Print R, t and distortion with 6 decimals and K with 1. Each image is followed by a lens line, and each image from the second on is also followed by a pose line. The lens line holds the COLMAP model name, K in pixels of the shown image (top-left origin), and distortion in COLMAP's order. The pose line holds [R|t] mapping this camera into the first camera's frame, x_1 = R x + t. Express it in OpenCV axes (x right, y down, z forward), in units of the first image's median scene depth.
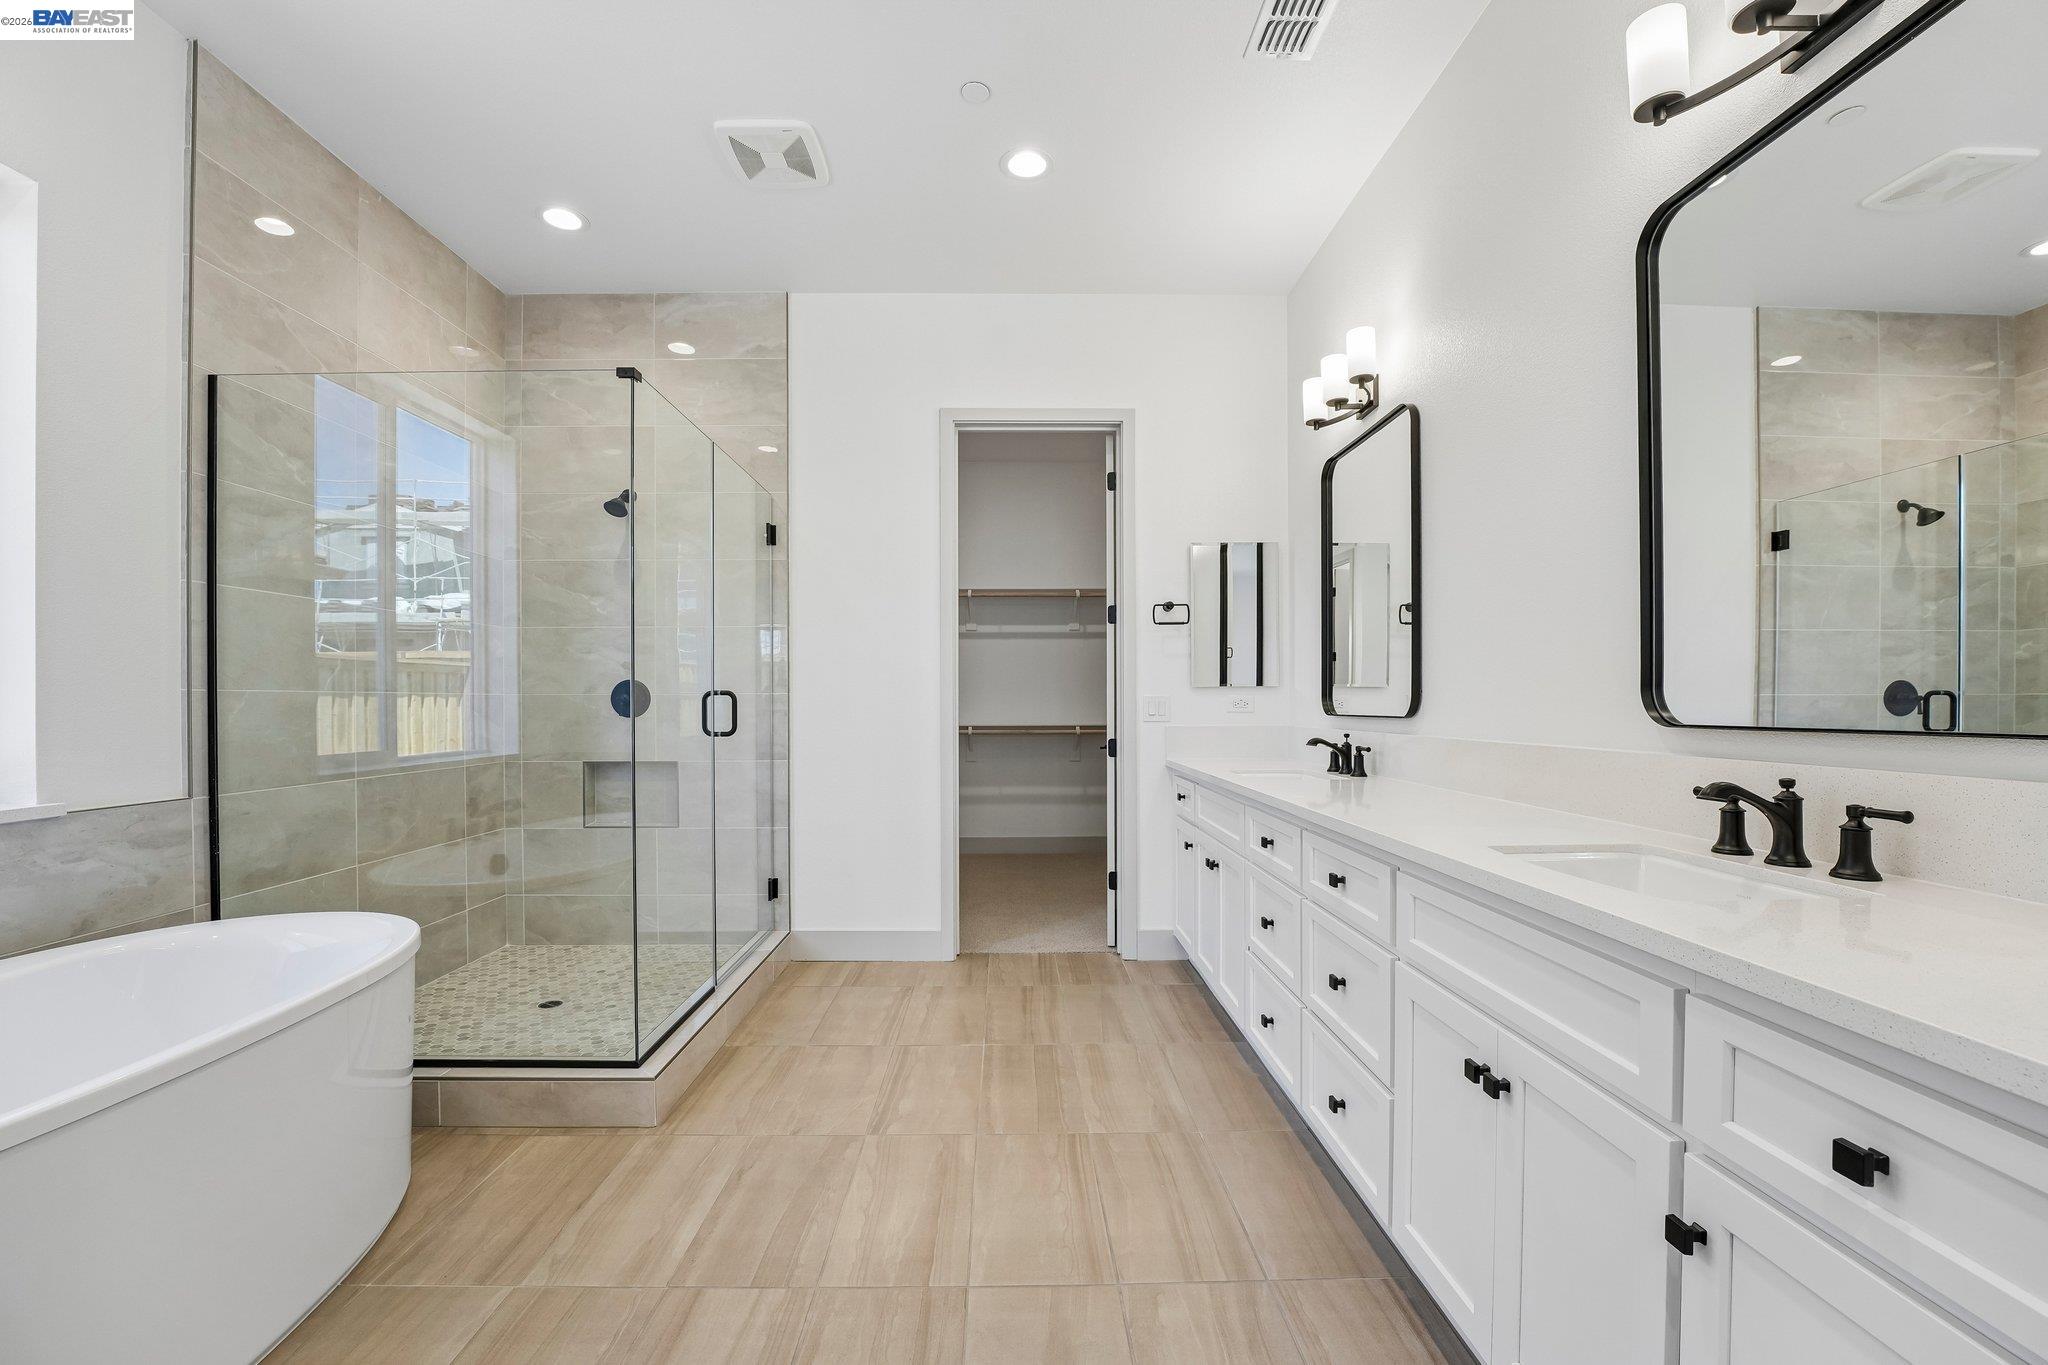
lens RADIAL K [[813.1, 0, 1017.7], [0, 813.1, 711.1], [0, 0, 1]] dist [0.000459, 0.000057]
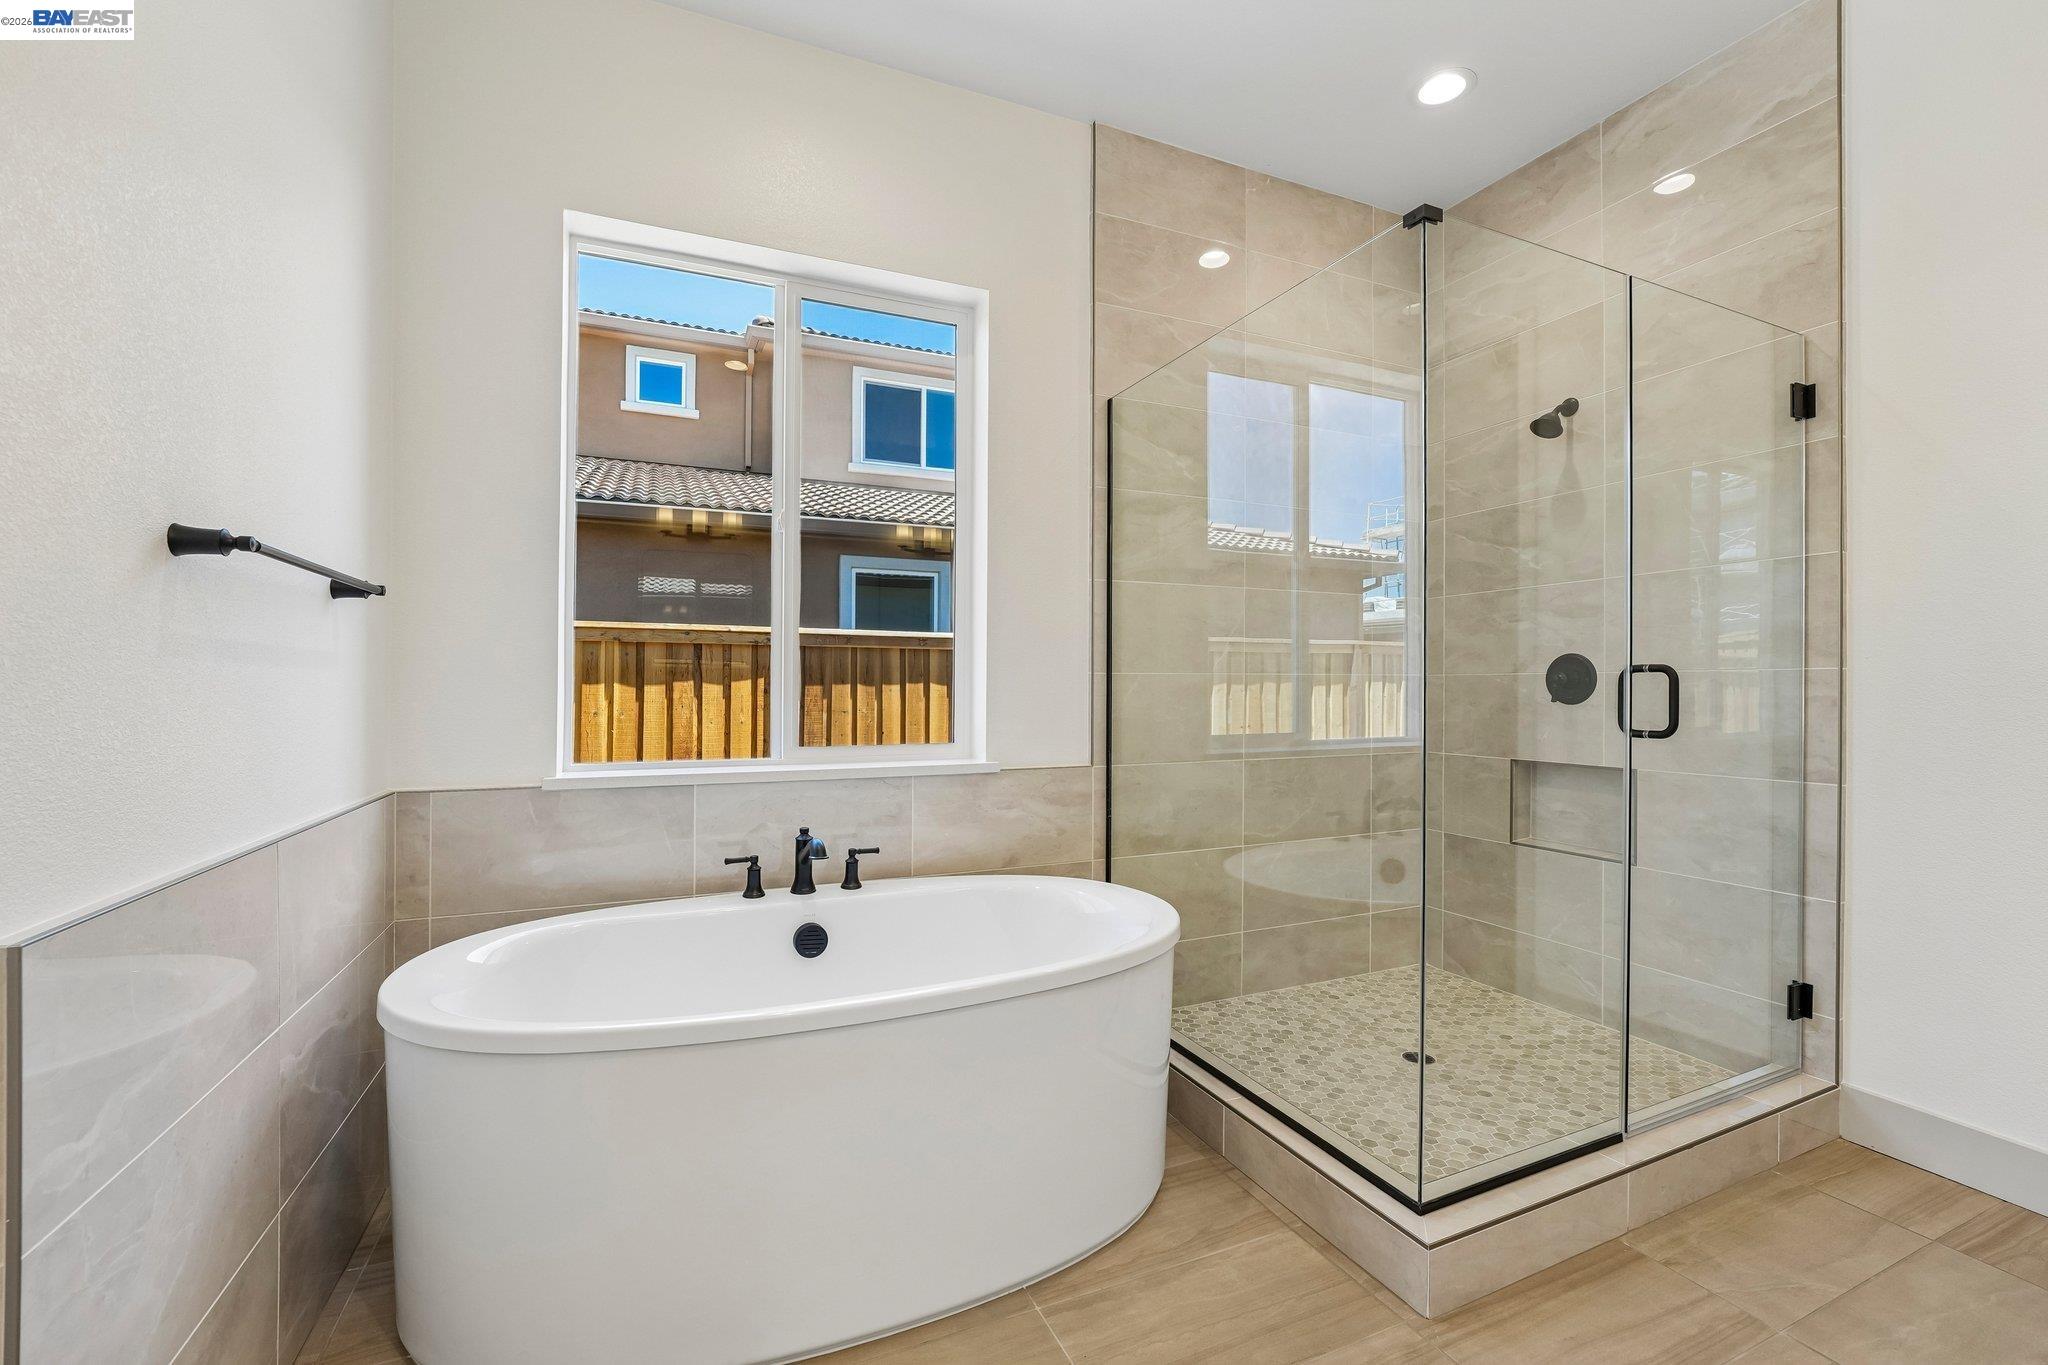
lens RADIAL K [[841.2, 0, 1024.0], [0, 841.2, 682.5], [0, 0, 1]] dist [-0.025778, 0.003543]
pose [[0.386022, -0.003905, -0.922481, 0.037696], [-0.009785, 0.999917, -0.008328, -0.001316], [0.922438, 0.012241, 0.385952, 0.306423]]
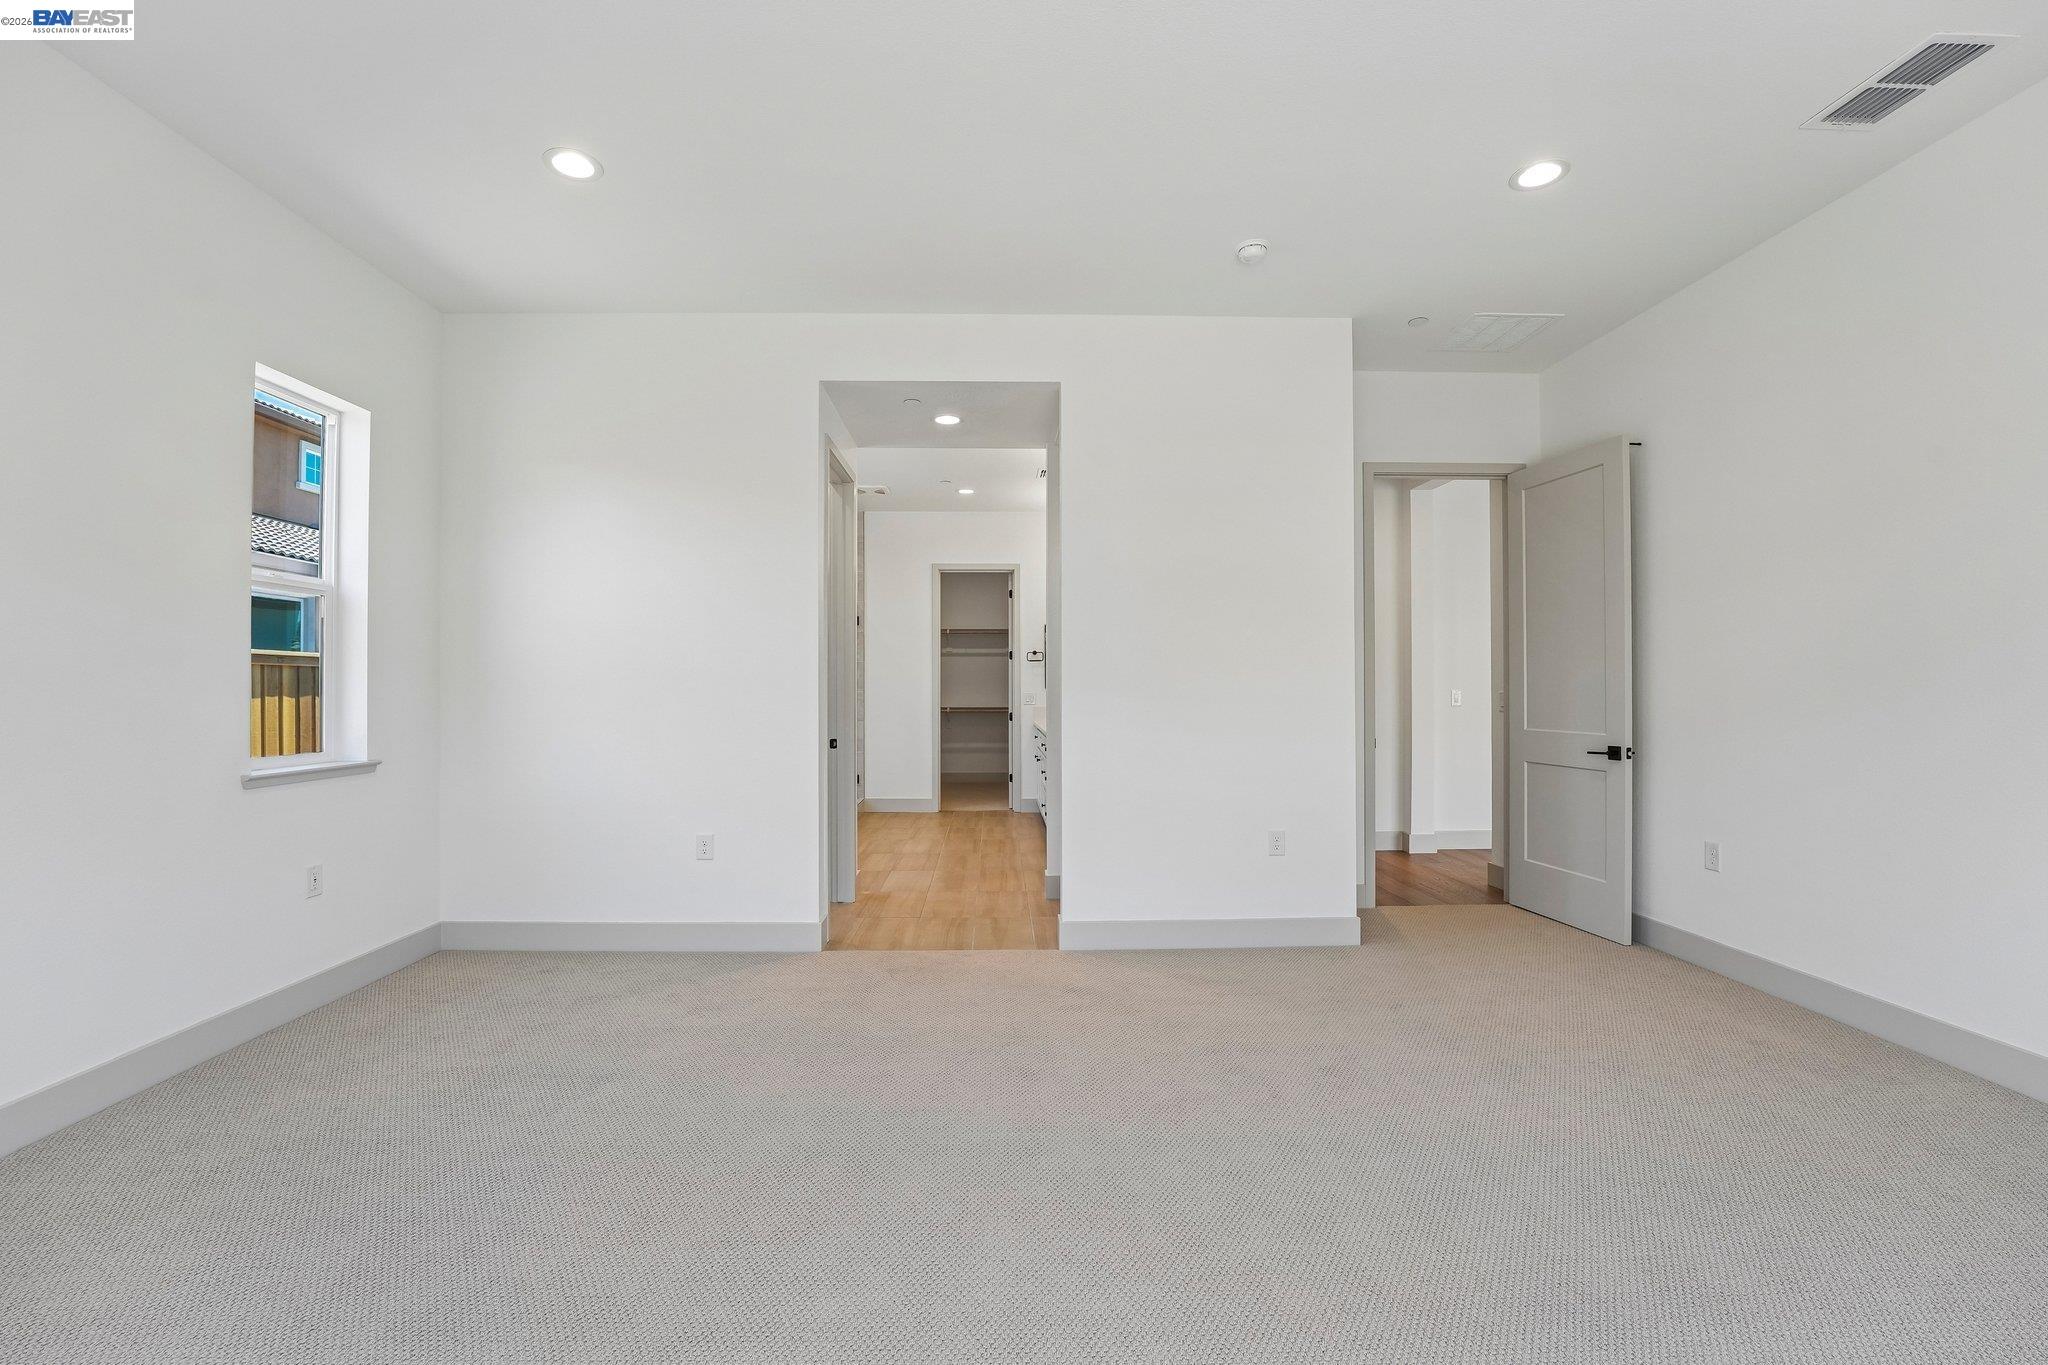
lens RADIAL K [[821.3, 0, 1012.1], [0, 821.3, 682.5], [0, 0, 1]] dist [-0.024622, -0.000060]
pose [[0.999923, 0.001878, 0.012265, 0.121352], [-0.001680, 0.999869, -0.016120, -0.014110], [-0.012294, 0.016098, 0.999795, -1.565107]]
